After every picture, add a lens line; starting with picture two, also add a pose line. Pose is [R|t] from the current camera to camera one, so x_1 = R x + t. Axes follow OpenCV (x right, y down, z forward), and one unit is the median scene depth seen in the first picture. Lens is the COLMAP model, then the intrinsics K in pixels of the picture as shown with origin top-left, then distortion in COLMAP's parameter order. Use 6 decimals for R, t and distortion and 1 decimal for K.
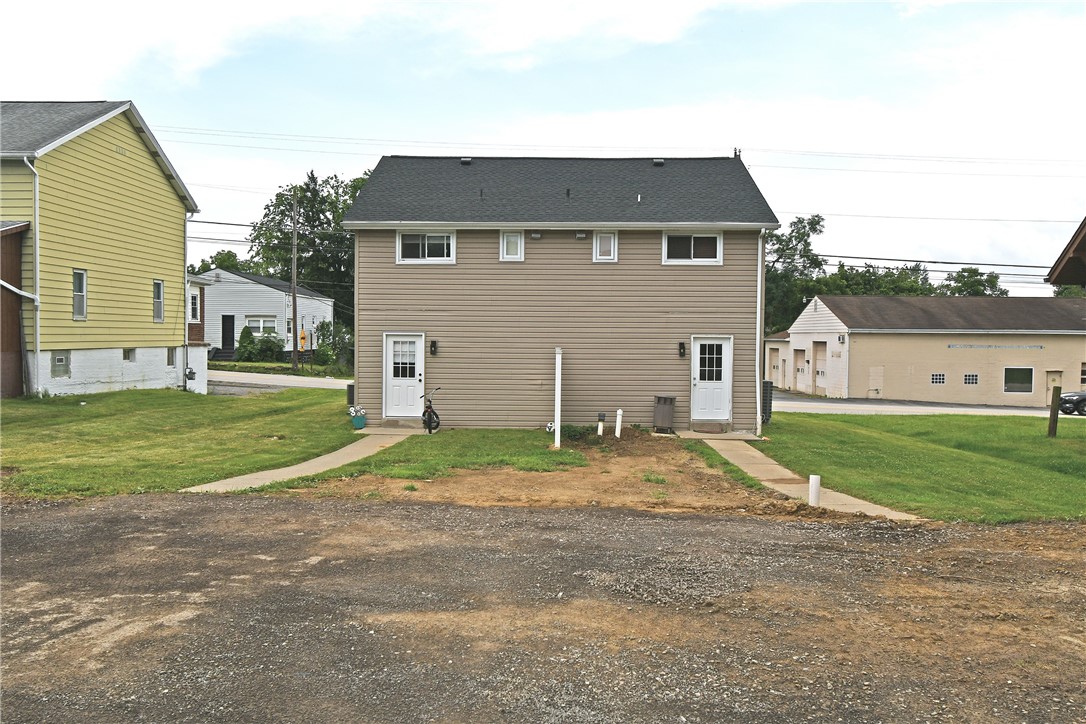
lens RADIAL K [[915.3, 0, 539.7], [0, 915.3, 360.4], [0, 0, 1]] dist [-0.002155, 0.002968]
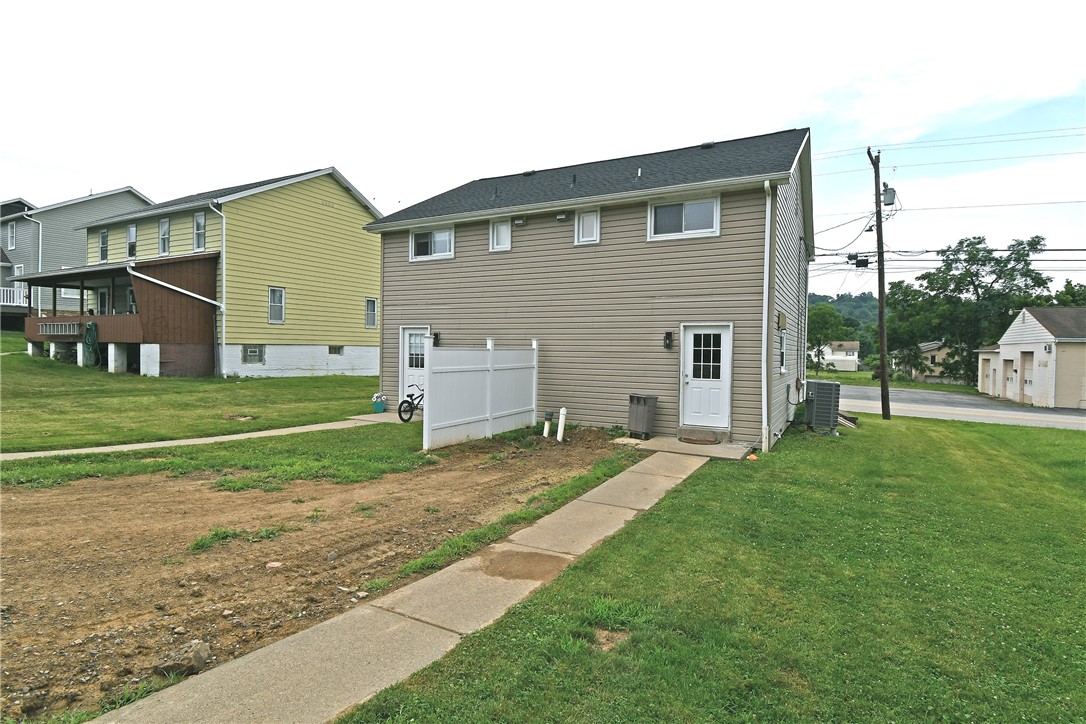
lens RADIAL K [[566.4, 0, 543.2], [0, 566.4, 361.7], [0, 0, 1]] dist [-0.003196, -0.000540]
pose [[0.891661, 0.014328, -0.452477, 0.283479], [-0.018862, 0.999807, -0.005509, 0.012425], [0.452311, 0.013447, 0.891759, 0.477117]]
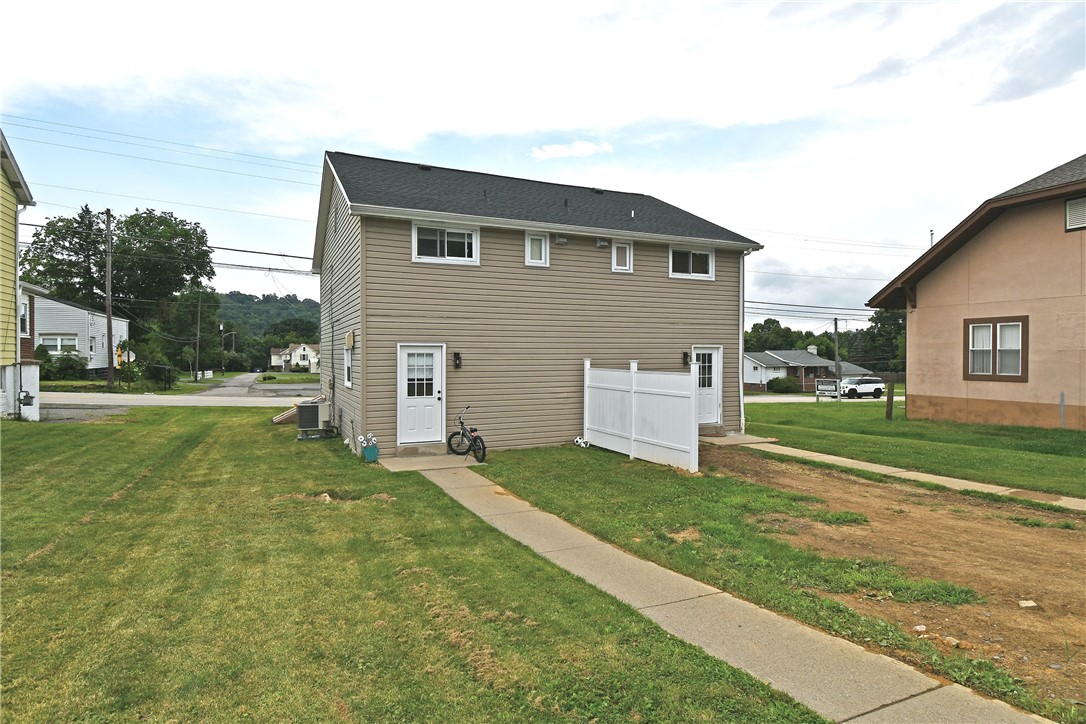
lens RADIAL K [[594.5, 0, 544.2], [0, 594.5, 360.4], [0, 0, 1]] dist [-0.013401, -0.002170]
pose [[0.891924, -0.014095, 0.451965, -0.295019], [0.020839, 0.999733, -0.009946, -0.006610], [-0.451704, 0.018289, 0.891980, 0.455940]]
